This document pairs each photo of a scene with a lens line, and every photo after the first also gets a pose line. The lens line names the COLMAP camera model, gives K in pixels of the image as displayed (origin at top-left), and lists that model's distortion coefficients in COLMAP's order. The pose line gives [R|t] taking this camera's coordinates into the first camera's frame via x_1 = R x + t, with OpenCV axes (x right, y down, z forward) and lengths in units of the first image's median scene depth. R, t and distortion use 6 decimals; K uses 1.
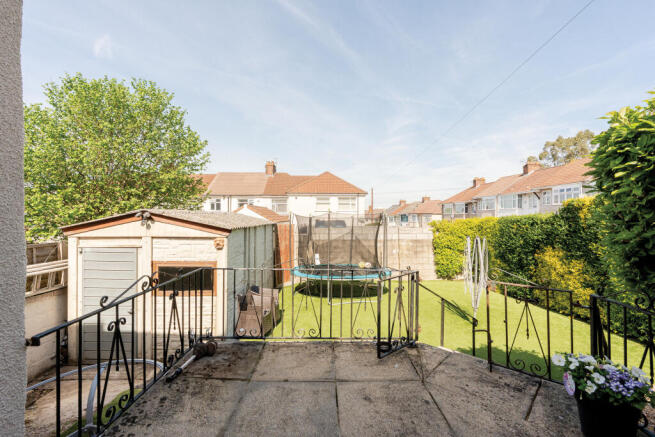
lens RADIAL K [[306.5, 0, 324.2], [0, 306.5, 218.5], [0, 0, 1]] dist [0.000720, 0.003267]
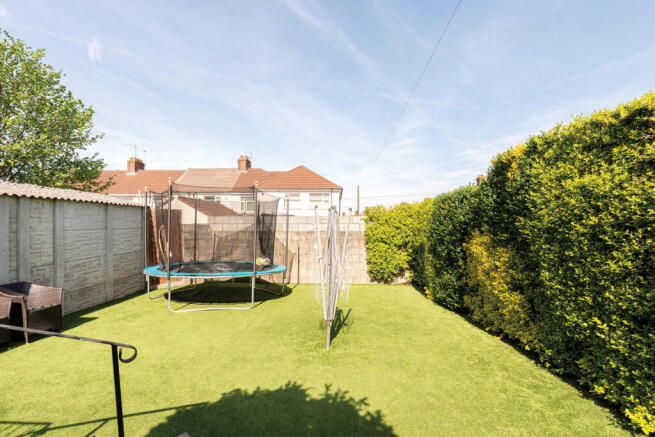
lens RADIAL K [[306.5, 0, 328.1], [0, 306.5, 223.0], [0, 0, 1]] dist [0.000720, 0.003267]
pose [[0.998923, 0.001666, -0.046368, 0.297053], [-0.002134, 0.999947, -0.010042, 0.055971], [0.046349, 0.010130, 0.998874, 0.215228]]
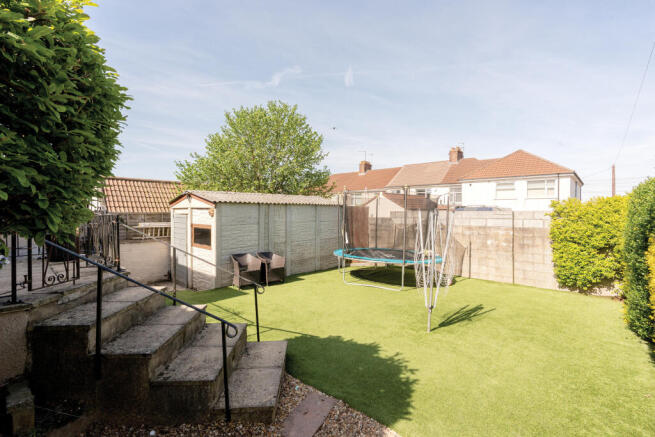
lens RADIAL K [[306.5, 0, 337.4], [0, 306.5, 208.3], [0, 0, 1]] dist [0.000720, 0.003267]
pose [[0.733646, -0.005124, -0.679513, 0.469931], [-0.008379, 0.999827, -0.016586, 0.040054], [0.679481, 0.017862, 0.733476, 0.184784]]
